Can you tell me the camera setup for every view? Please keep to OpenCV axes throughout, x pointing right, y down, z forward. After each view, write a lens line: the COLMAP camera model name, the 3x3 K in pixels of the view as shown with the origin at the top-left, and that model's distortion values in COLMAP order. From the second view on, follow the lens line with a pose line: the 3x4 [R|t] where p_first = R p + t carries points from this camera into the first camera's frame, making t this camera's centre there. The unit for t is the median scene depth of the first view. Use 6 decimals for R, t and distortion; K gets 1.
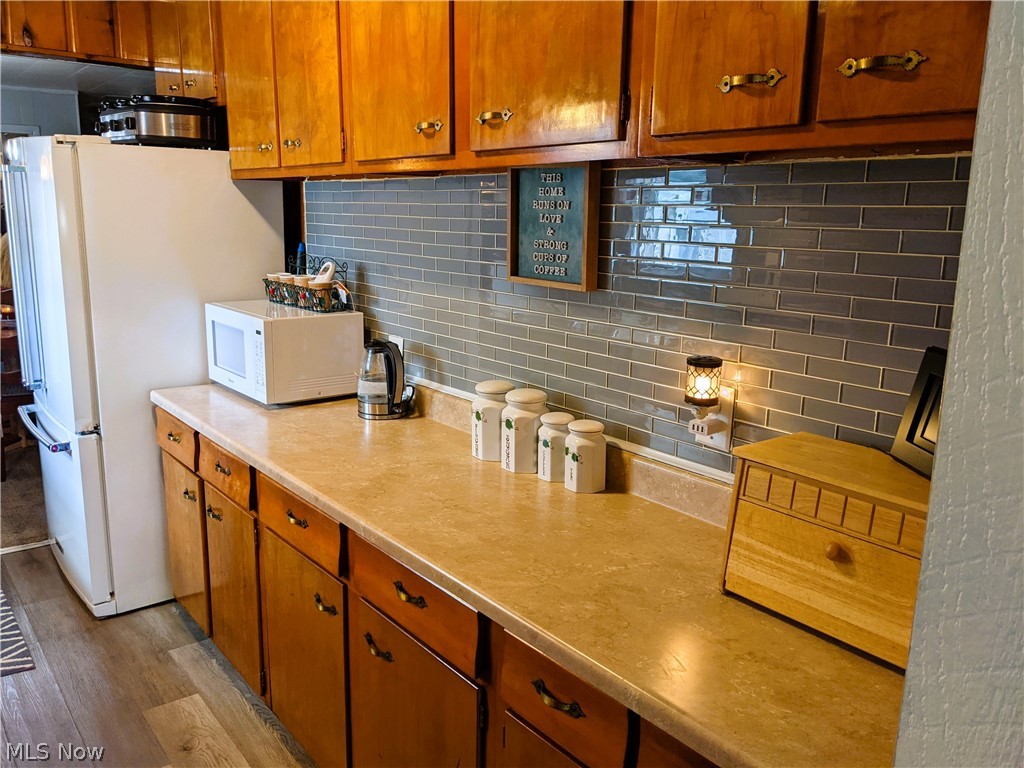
lens RADIAL K [[830.1, 0, 509.2], [0, 830.1, 378.3], [0, 0, 1]] dist [0.063613, -0.088242]
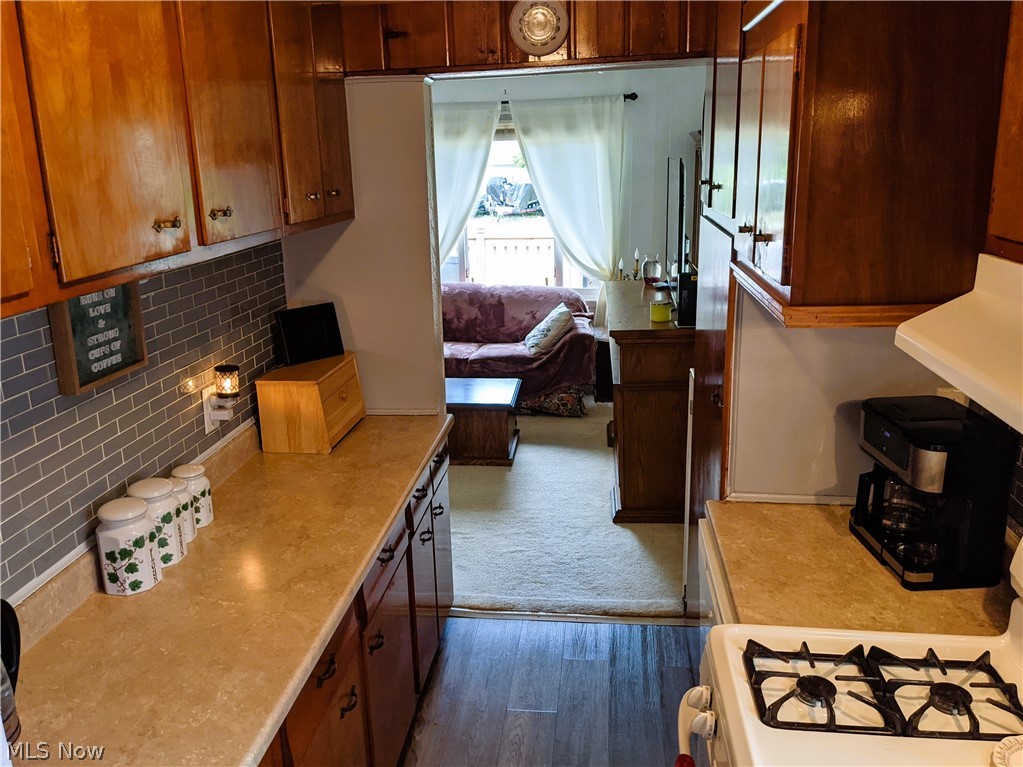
lens RADIAL K [[829.3, 0, 508.7], [0, 829.3, 377.8], [0, 0, 1]] dist [0.063613, -0.088242]
pose [[-0.702056, -0.181135, 0.688700, -1.082657], [0.159529, 0.902527, 0.399995, -0.485766], [-0.694023, 0.390687, -0.604728, 1.509427]]
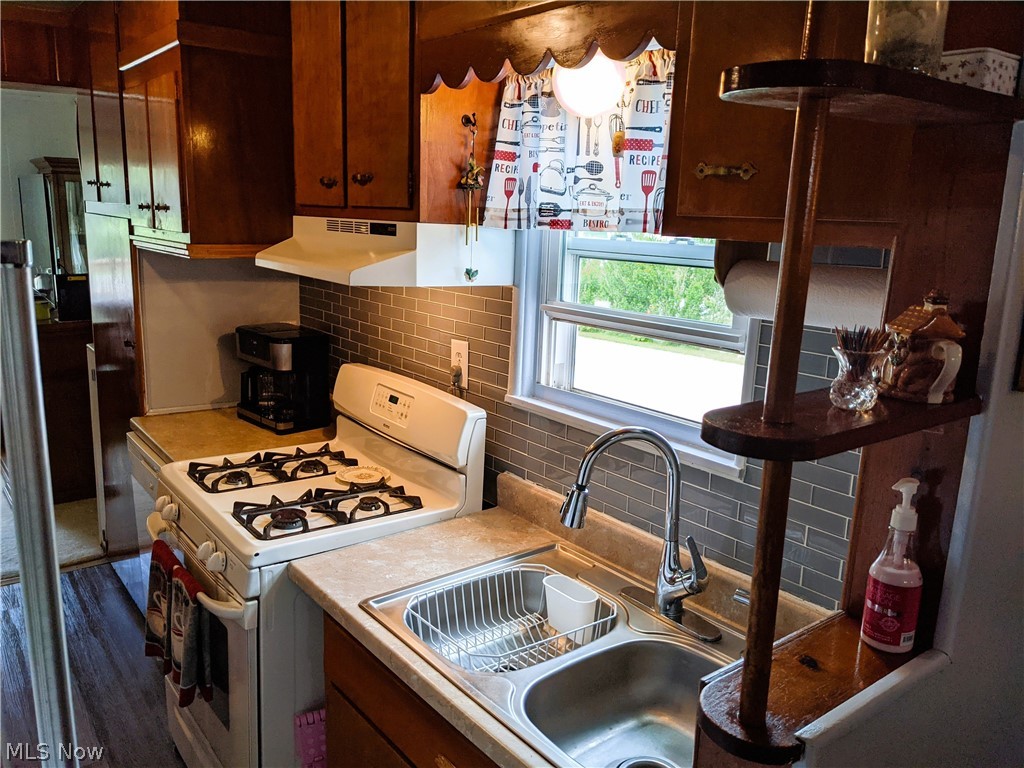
lens RADIAL K [[830.1, 0, 509.2], [0, 830.1, 378.3], [0, 0, 1]] dist [0.063613, -0.088242]
pose [[-0.998517, -0.049489, 0.022684, -1.253529], [-0.036952, 0.922114, 0.385150, -0.508596], [-0.039978, 0.383741, -0.922575, 2.127333]]
